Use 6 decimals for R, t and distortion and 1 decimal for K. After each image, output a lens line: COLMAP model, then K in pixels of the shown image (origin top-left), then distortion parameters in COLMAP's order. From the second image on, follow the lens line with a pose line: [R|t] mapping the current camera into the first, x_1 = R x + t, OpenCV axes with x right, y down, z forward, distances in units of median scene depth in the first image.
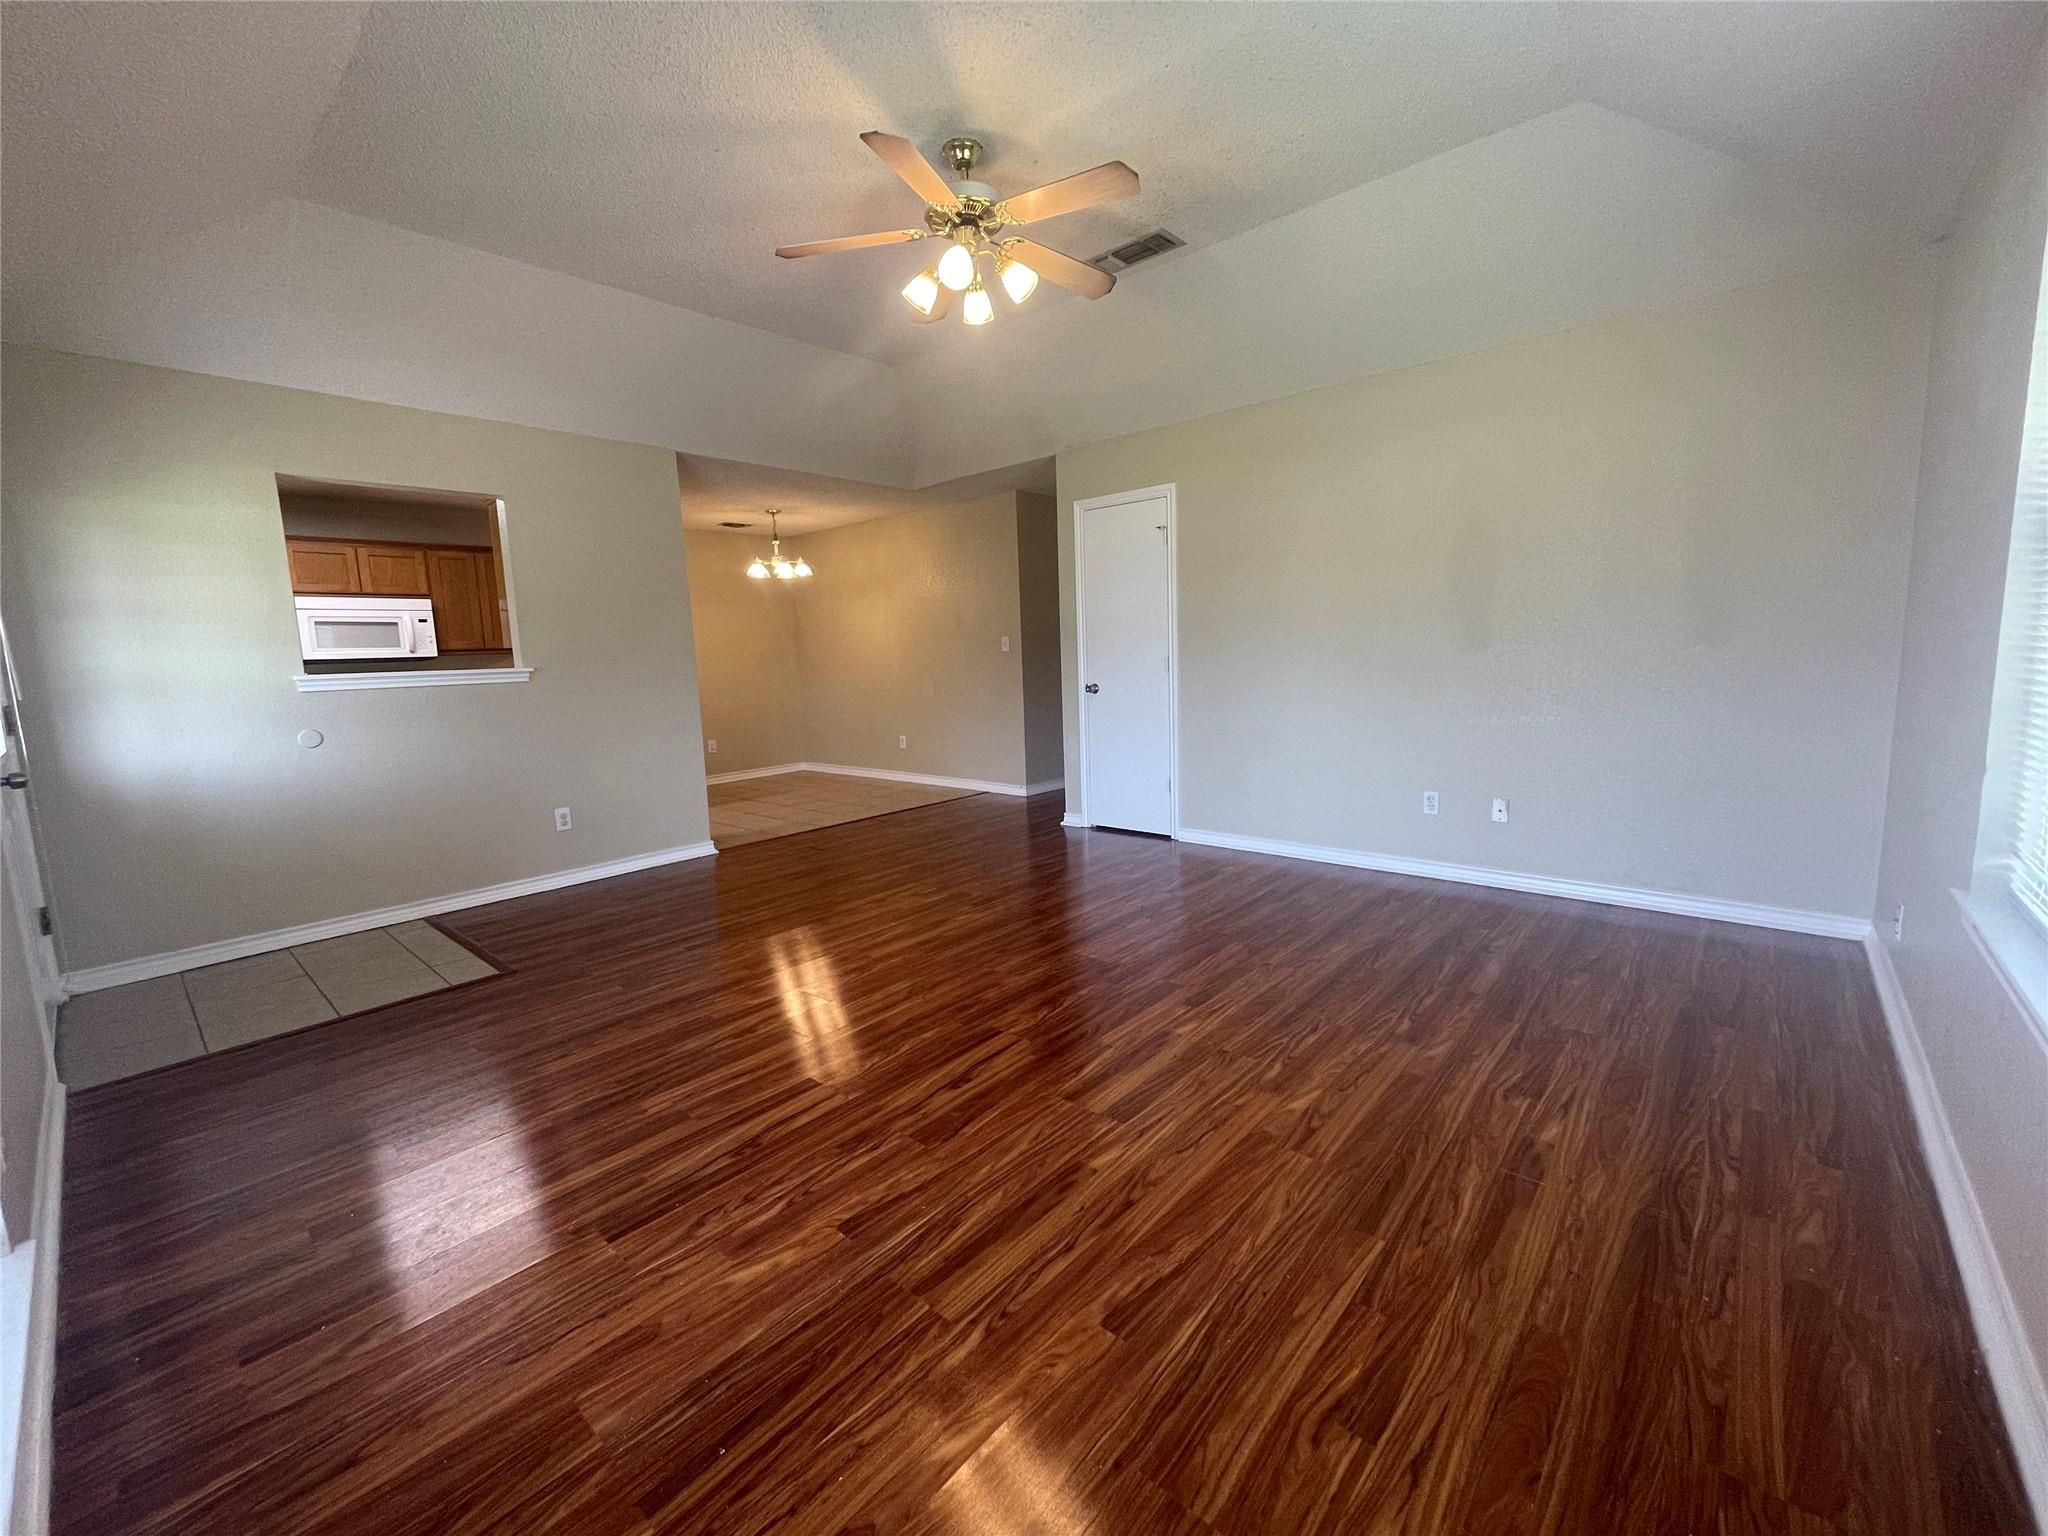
lens RADIAL K [[829.3, 0, 1025.9], [0, 829.3, 762.0], [0, 0, 1]] dist [-0.002615, 0.001288]
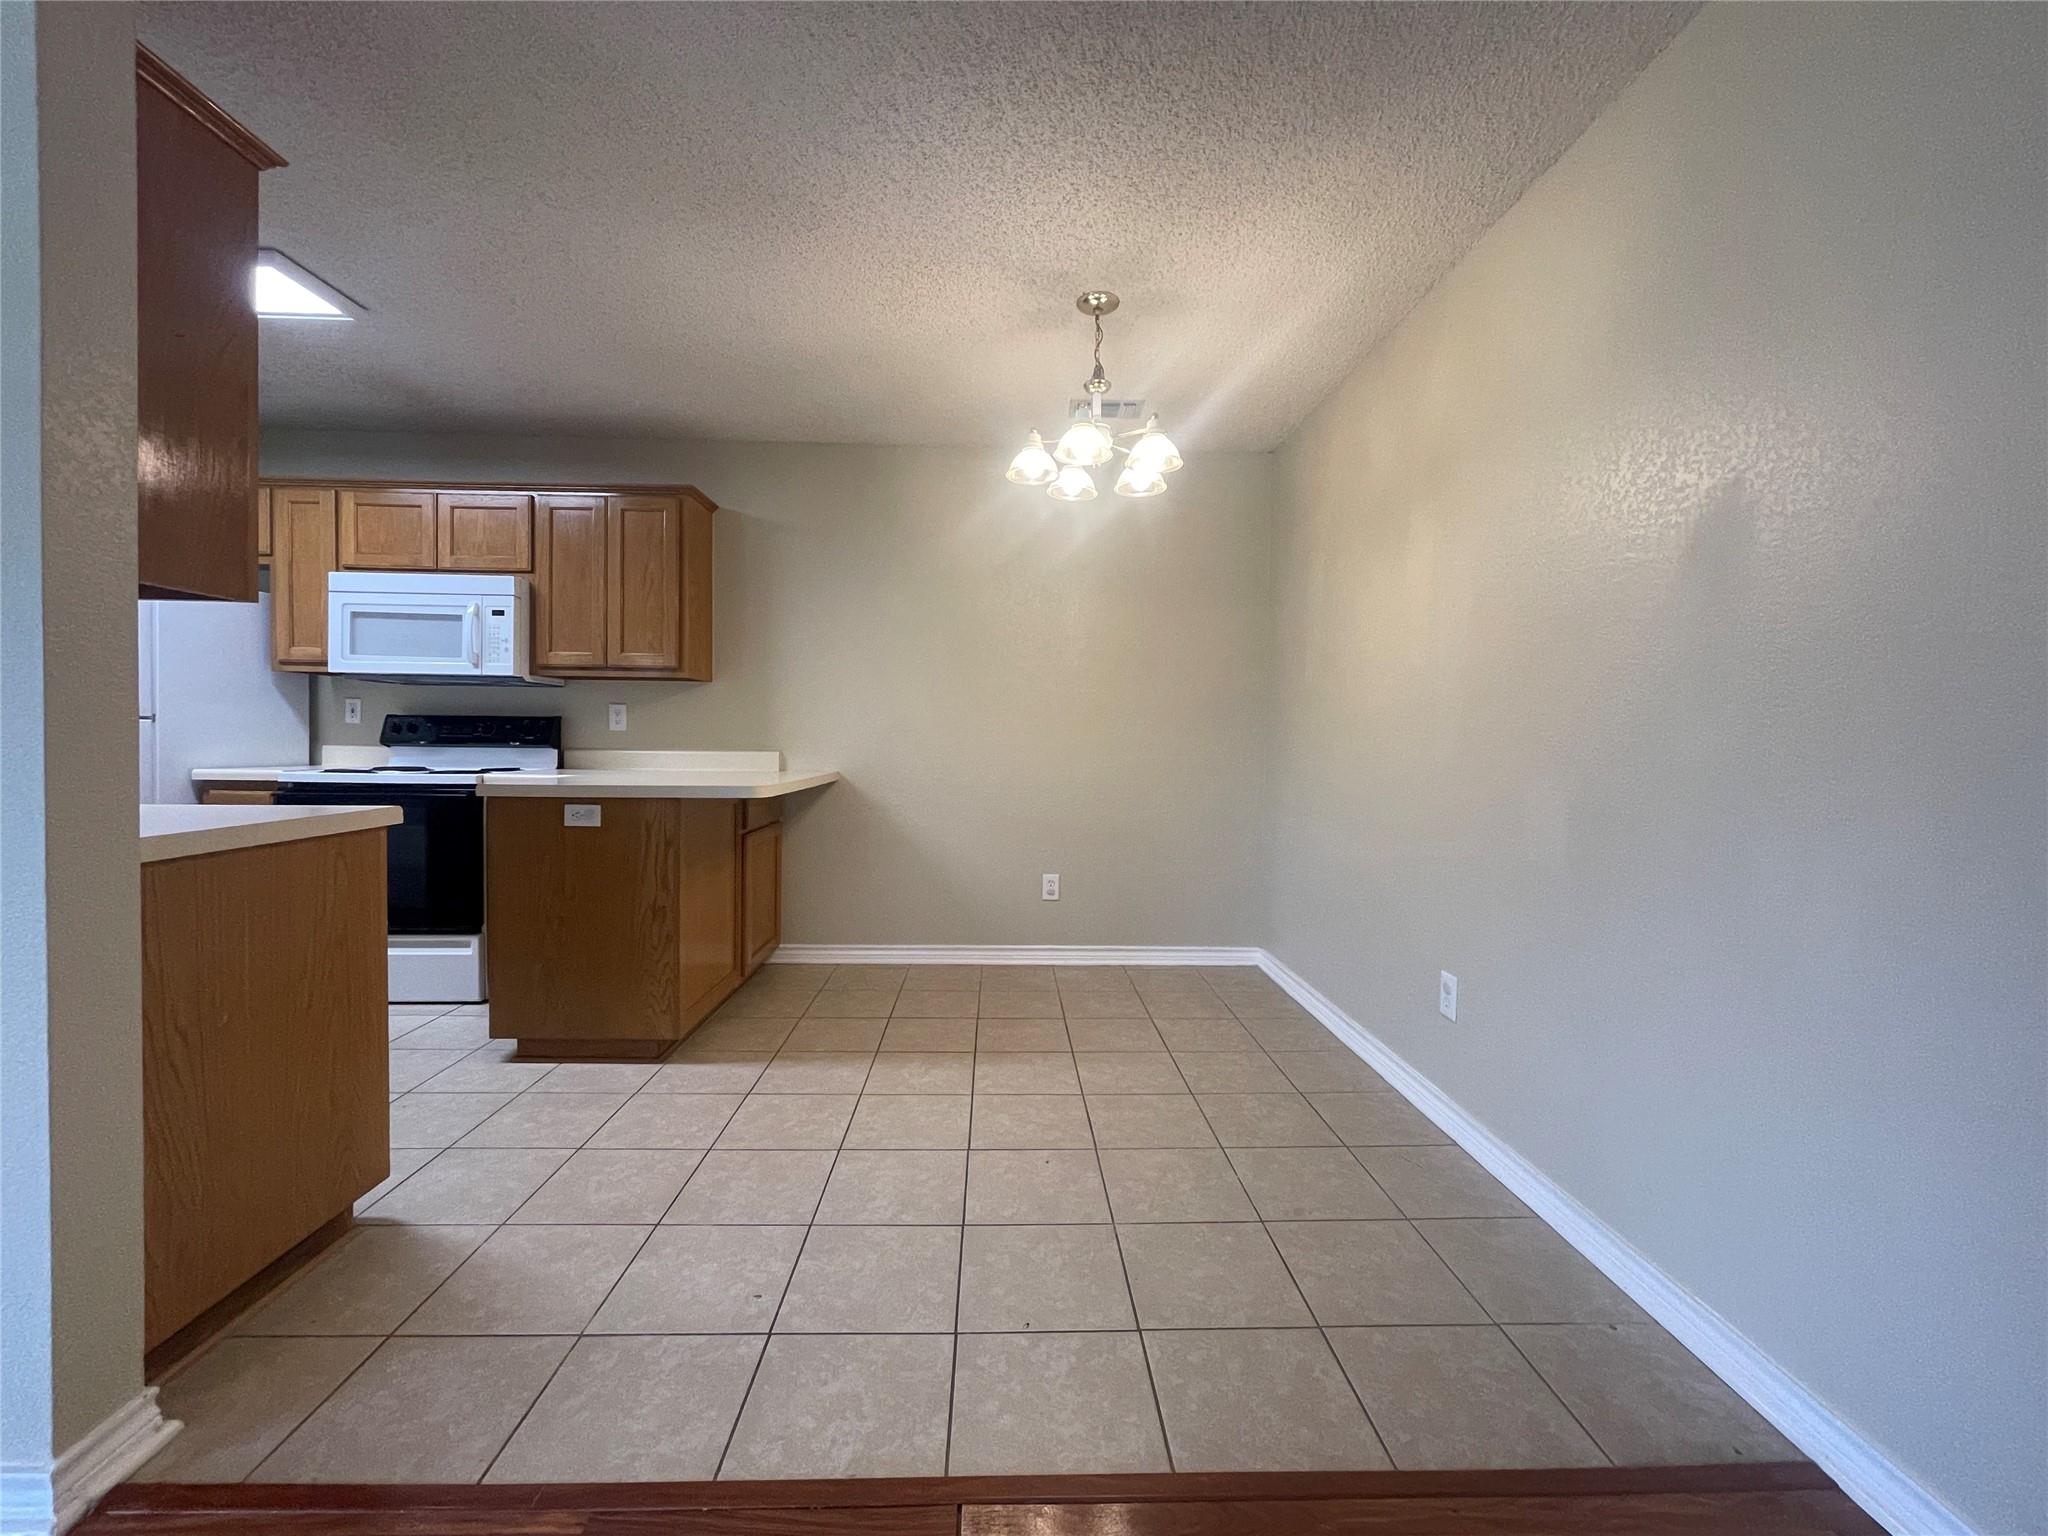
lens RADIAL K [[829.3, 0, 1019.8], [0, 829.3, 756.8], [0, 0, 1]] dist [-0.002615, 0.001288]
pose [[0.682736, 0.067477, -0.727542, -0.065585], [-0.136617, 0.989955, -0.036388, -0.118399], [0.717779, 0.124238, 0.685097, 1.036436]]
